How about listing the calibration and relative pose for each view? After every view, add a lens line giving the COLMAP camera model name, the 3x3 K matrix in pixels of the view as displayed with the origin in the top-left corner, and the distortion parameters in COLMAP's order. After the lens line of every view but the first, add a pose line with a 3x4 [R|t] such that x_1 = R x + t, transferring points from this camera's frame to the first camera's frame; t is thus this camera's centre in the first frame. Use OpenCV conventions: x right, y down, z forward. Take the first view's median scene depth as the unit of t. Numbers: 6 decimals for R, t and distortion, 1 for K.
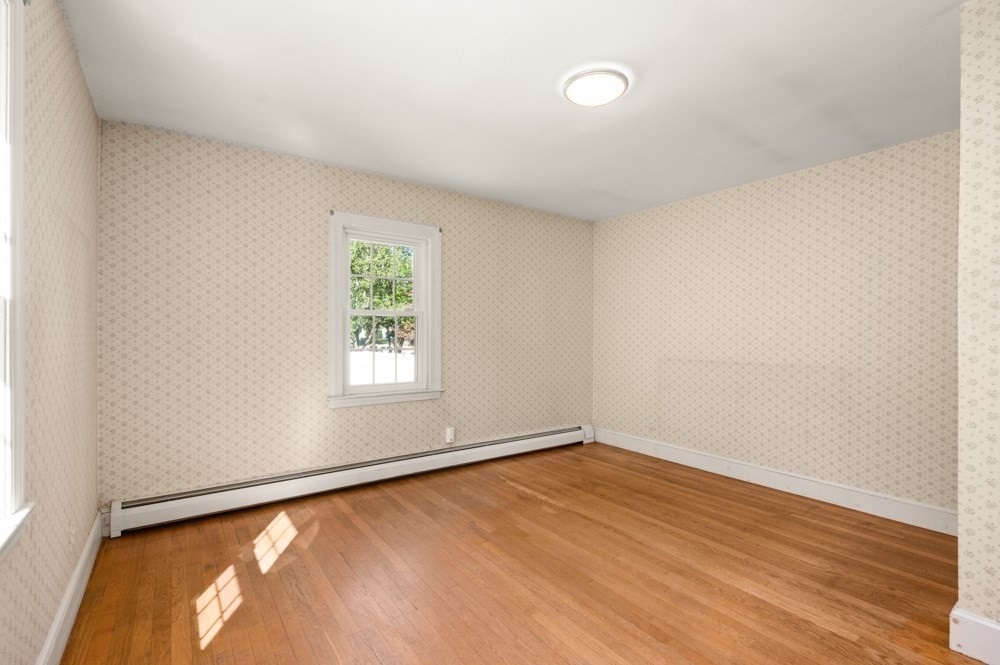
lens RADIAL K [[446.0, 0, 507.4], [0, 446.0, 340.9], [0, 0, 1]] dist [-0.000378, -0.000218]
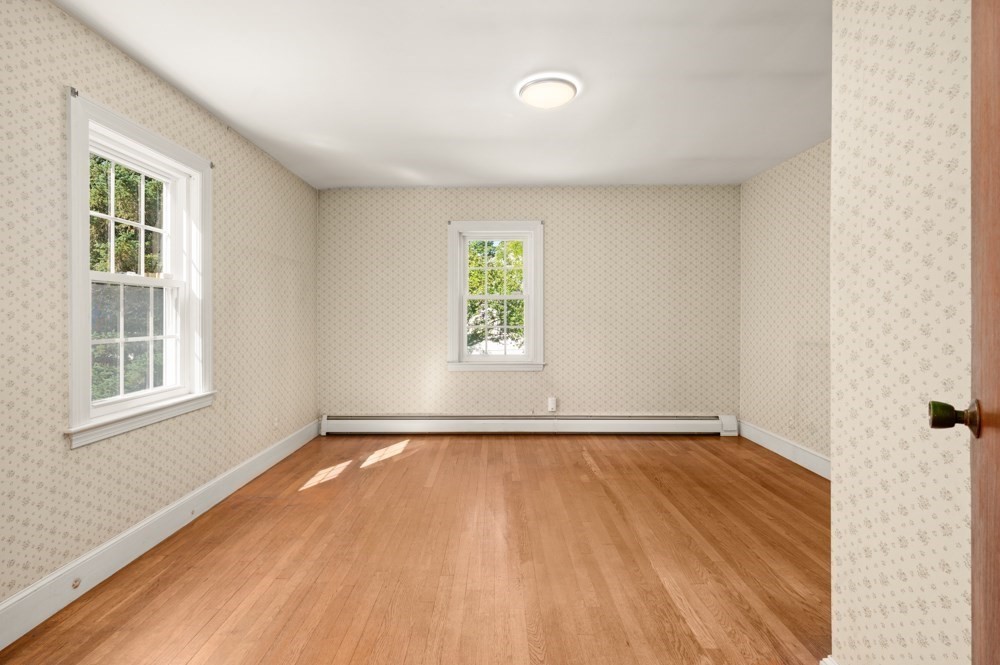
lens RADIAL K [[451.4, 0, 494.1], [0, 451.4, 322.2], [0, 0, 1]] dist [-0.000709, -0.000191]
pose [[0.805033, 0.002734, -0.593224, 0.541181], [-0.003304, 0.999995, 0.000124, 0.007034], [0.593221, 0.001860, 0.805037, 0.004255]]
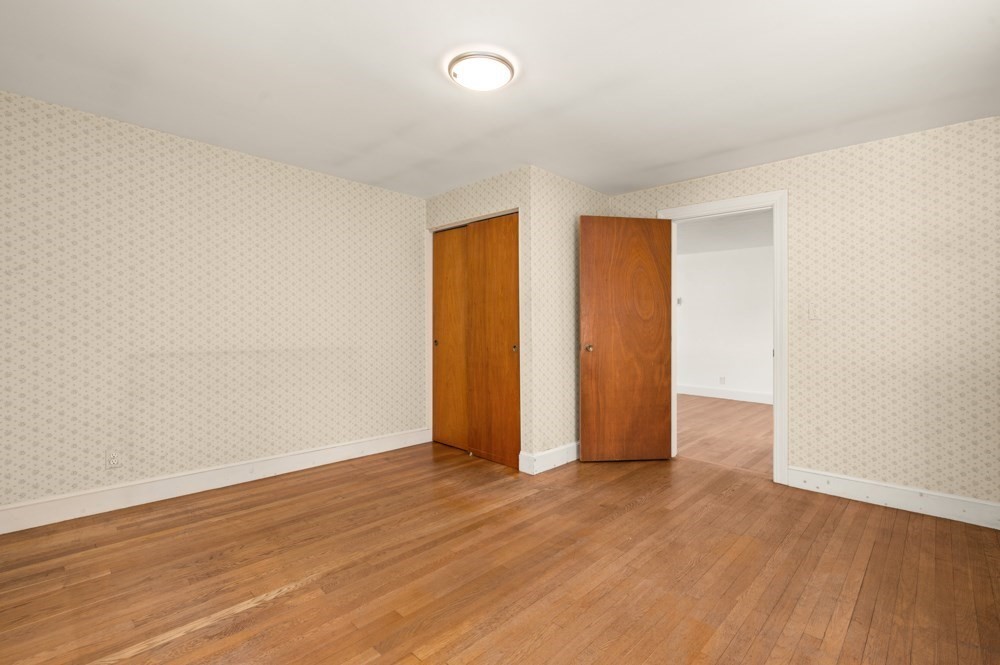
lens RADIAL K [[451.4, 0, 494.1], [0, 451.4, 322.2], [0, 0, 1]] dist [-0.000709, -0.000191]
pose [[-0.148506, -0.002799, 0.988908, -0.562720], [0.004423, 0.999984, 0.003495, -0.013176], [-0.988902, 0.004893, -0.148491, 0.804688]]
